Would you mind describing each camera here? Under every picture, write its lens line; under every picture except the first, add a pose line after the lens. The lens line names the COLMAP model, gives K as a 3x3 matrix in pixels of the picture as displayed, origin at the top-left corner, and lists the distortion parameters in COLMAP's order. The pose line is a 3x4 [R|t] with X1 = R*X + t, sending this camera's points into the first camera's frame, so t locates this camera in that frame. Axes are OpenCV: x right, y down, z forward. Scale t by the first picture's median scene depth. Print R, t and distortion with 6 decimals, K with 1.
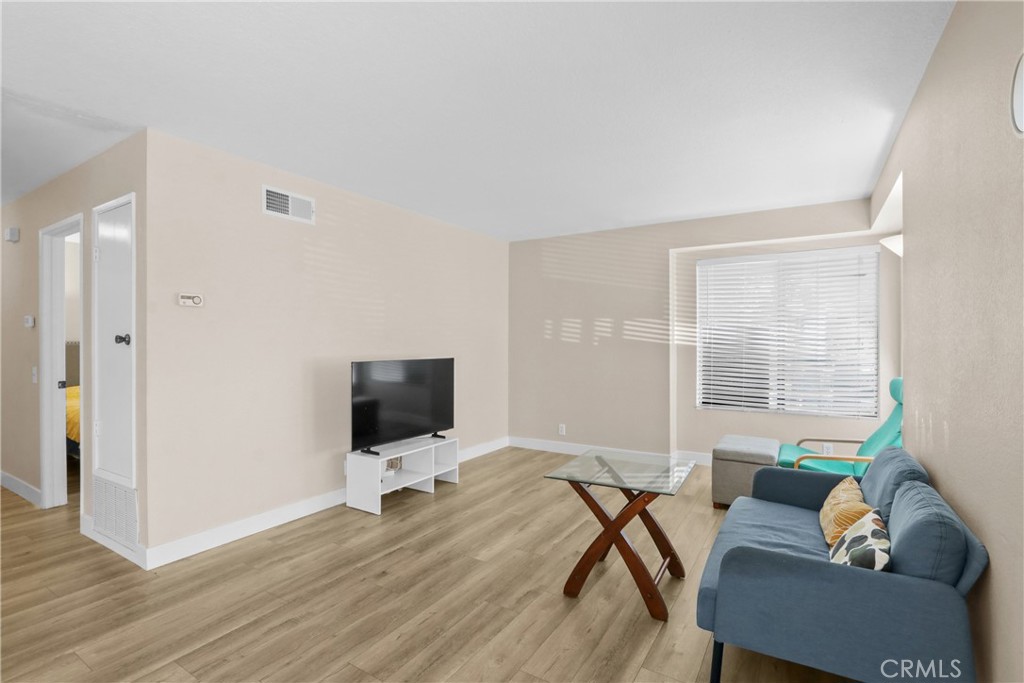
lens RADIAL K [[482.2, 0, 530.6], [0, 482.2, 337.0], [0, 0, 1]] dist [-0.011327, 0.003058]
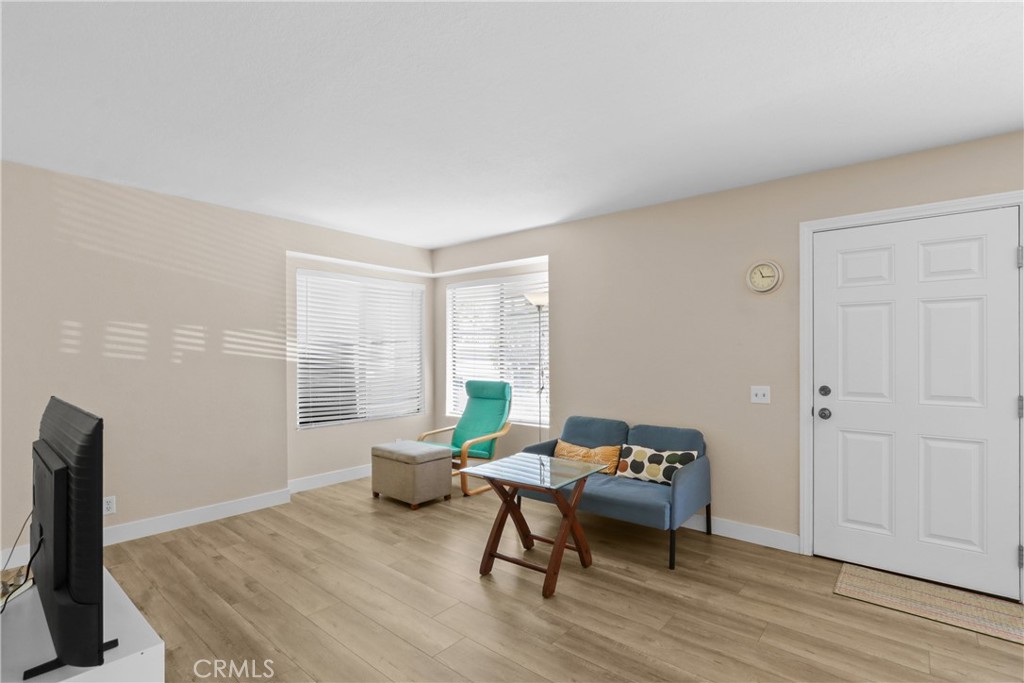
lens RADIAL K [[482.2, 0, 516.2], [0, 482.2, 344.9], [0, 0, 1]] dist [-0.011327, 0.003058]
pose [[0.156072, 0.019833, 0.987547, -0.497247], [-0.000103, 0.999799, -0.020063, 0.004587], [-0.987746, 0.003030, 0.156042, 0.458059]]
